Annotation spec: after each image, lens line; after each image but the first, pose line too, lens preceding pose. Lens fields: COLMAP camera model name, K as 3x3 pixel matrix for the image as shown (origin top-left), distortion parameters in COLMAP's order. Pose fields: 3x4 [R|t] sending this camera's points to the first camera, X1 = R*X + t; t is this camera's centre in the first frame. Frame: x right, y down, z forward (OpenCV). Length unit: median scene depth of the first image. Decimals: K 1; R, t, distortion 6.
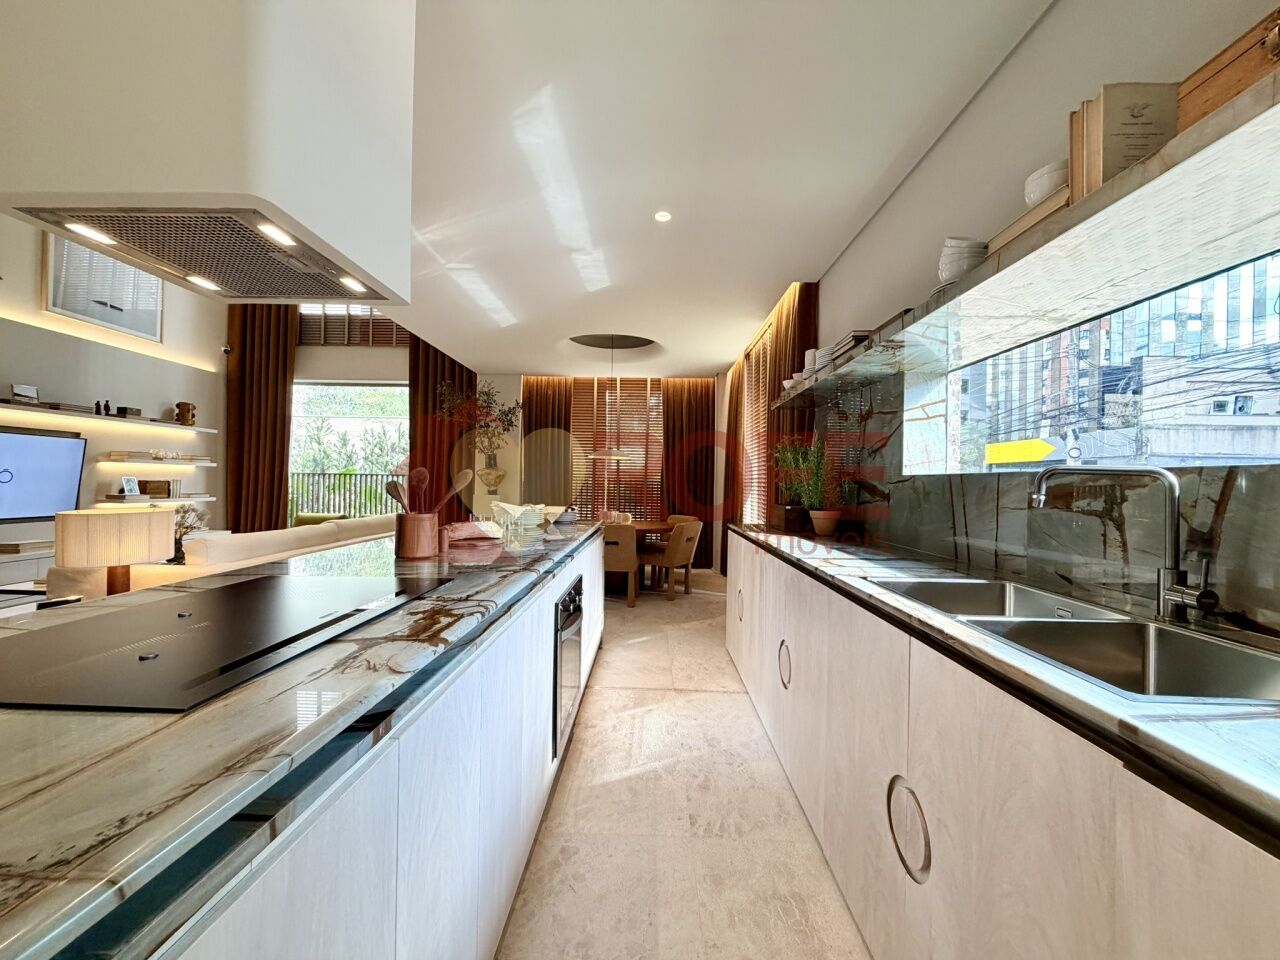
lens RADIAL K [[509.3, 0, 642.9], [0, 509.3, 477.8], [0, 0, 1]] dist [0.000494, 0.000180]
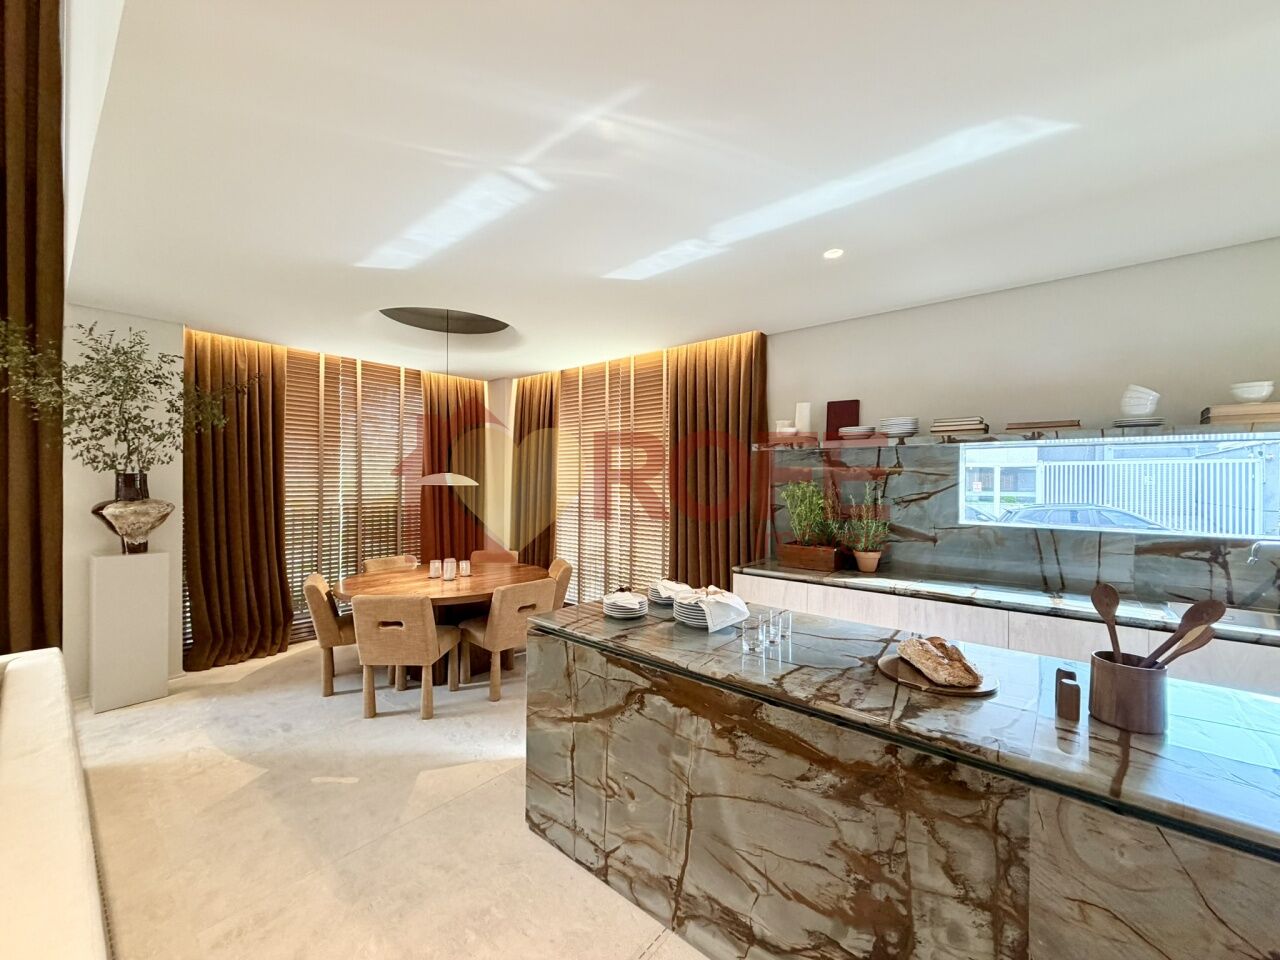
lens RADIAL K [[509.3, 0, 641.7], [0, 509.3, 484.9], [0, 0, 1]] dist [0.000494, 0.000180]
pose [[0.626248, -0.017761, 0.779421, -0.882791], [-0.002600, 0.999687, 0.024869, -0.115947], [-0.779619, -0.017601, 0.626006, 0.672313]]
